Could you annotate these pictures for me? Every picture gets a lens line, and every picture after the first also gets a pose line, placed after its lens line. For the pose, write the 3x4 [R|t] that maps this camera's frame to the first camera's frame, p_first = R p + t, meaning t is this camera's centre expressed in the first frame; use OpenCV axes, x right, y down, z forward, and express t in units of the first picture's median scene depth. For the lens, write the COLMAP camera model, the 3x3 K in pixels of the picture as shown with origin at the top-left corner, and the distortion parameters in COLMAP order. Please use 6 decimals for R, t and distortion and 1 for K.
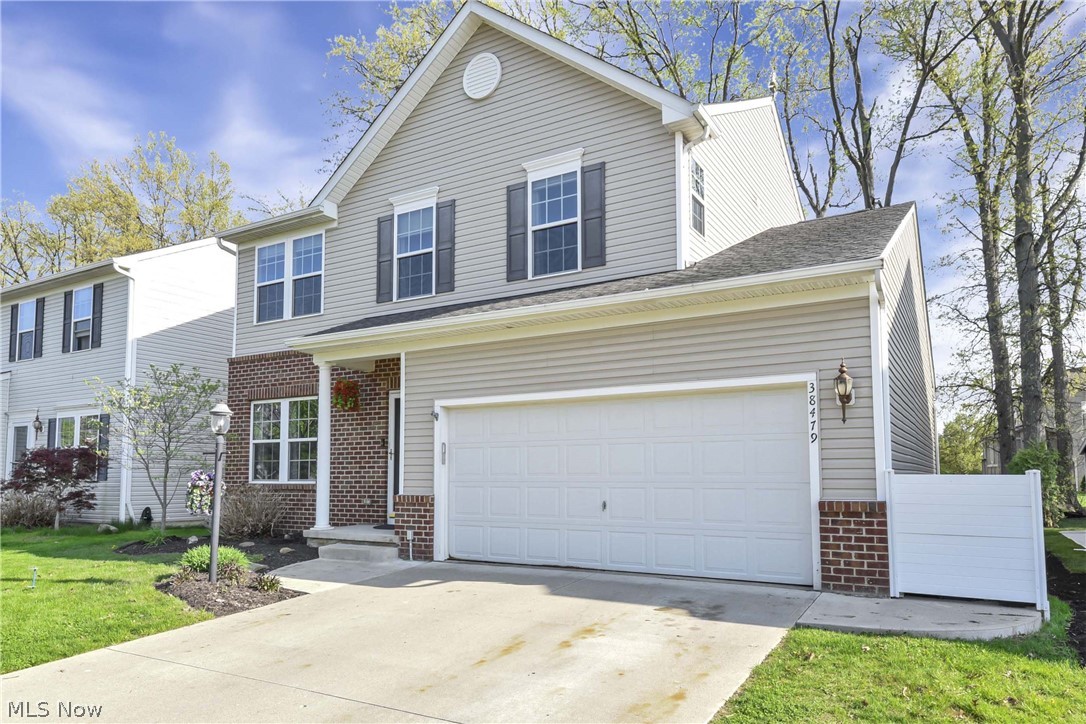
lens RADIAL K [[705.4, 0, 553.0], [0, 705.4, 338.2], [0, 0, 1]] dist [0.012003, 0.006585]
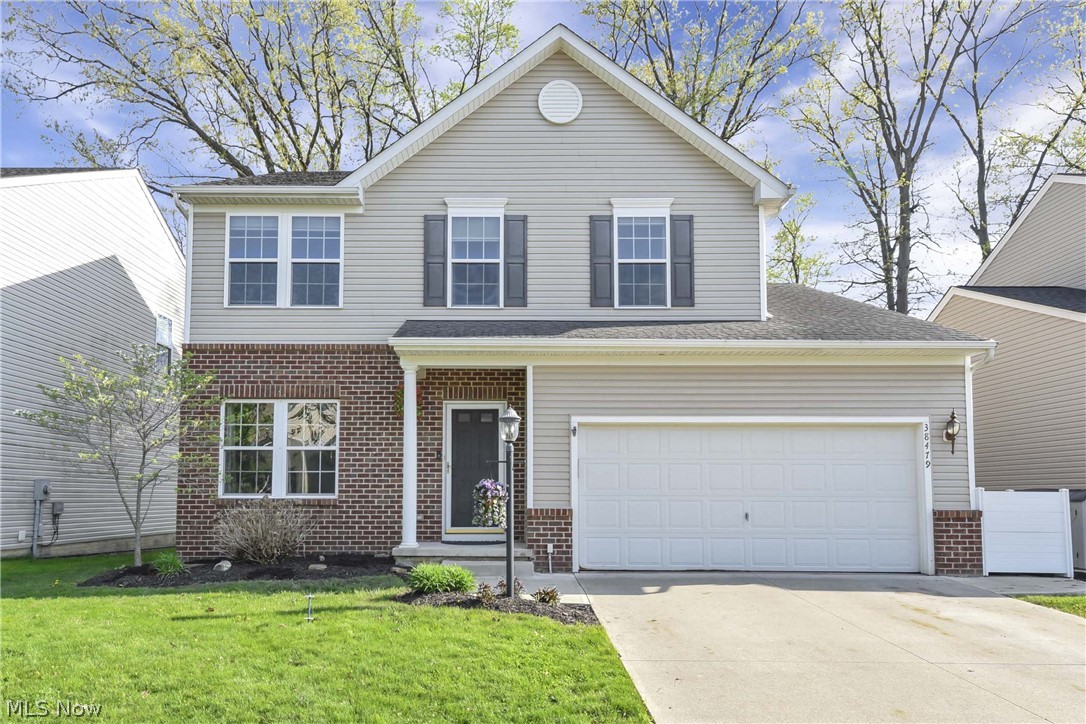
lens RADIAL K [[705.4, 0, 542.4], [0, 705.4, 361.8], [0, 0, 1]] dist [0.012003, 0.006585]
pose [[0.864899, 0.099543, 0.491976, -0.667443], [-0.101081, 0.994600, -0.023539, 0.035627], [-0.491662, -0.029370, 0.870291, 0.123864]]
